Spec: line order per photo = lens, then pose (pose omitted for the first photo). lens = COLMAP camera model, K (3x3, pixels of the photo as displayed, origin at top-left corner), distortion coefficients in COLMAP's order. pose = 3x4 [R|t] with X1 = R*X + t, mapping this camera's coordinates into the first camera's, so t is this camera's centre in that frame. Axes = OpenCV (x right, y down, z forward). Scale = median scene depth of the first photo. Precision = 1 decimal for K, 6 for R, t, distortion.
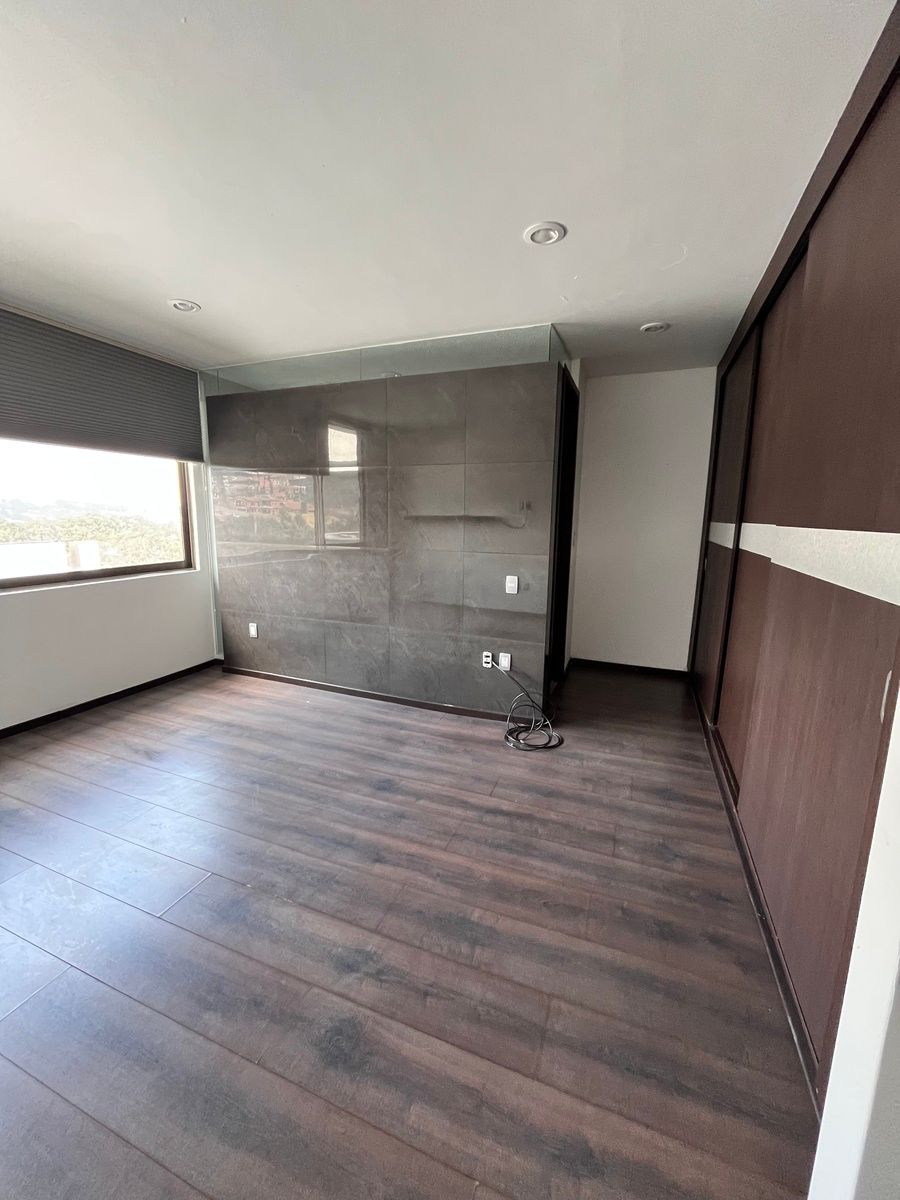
lens RADIAL K [[484.2, 0, 456.4], [0, 484.2, 589.6], [0, 0, 1]] dist [-0.003570, -0.000319]
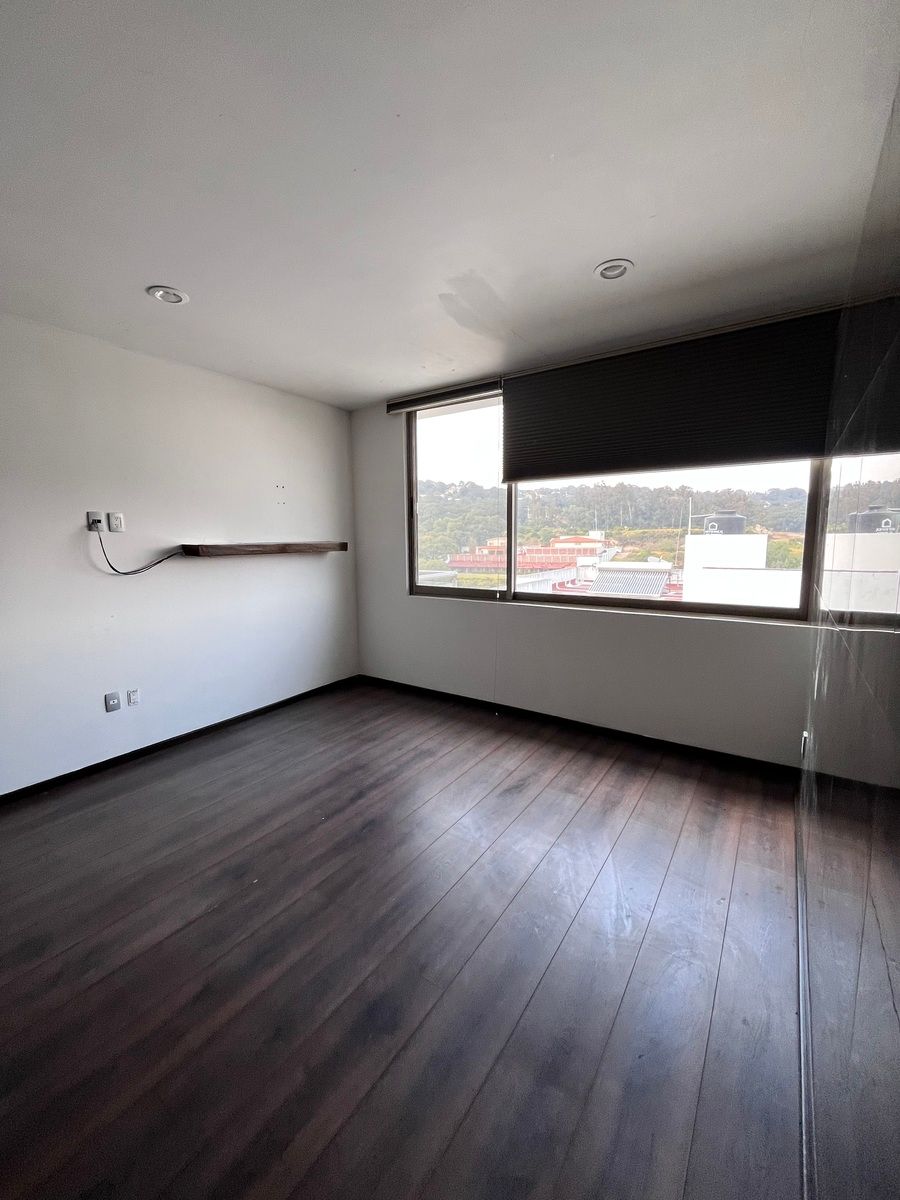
lens RADIAL K [[484.2, 0, 453.0], [0, 484.2, 603.7], [0, 0, 1]] dist [-0.003570, -0.000319]
pose [[-0.237227, 0.114579, -0.964674, 0.291994], [-0.144017, 0.977899, 0.151565, -0.150656], [0.960720, 0.174885, -0.215483, 1.007439]]
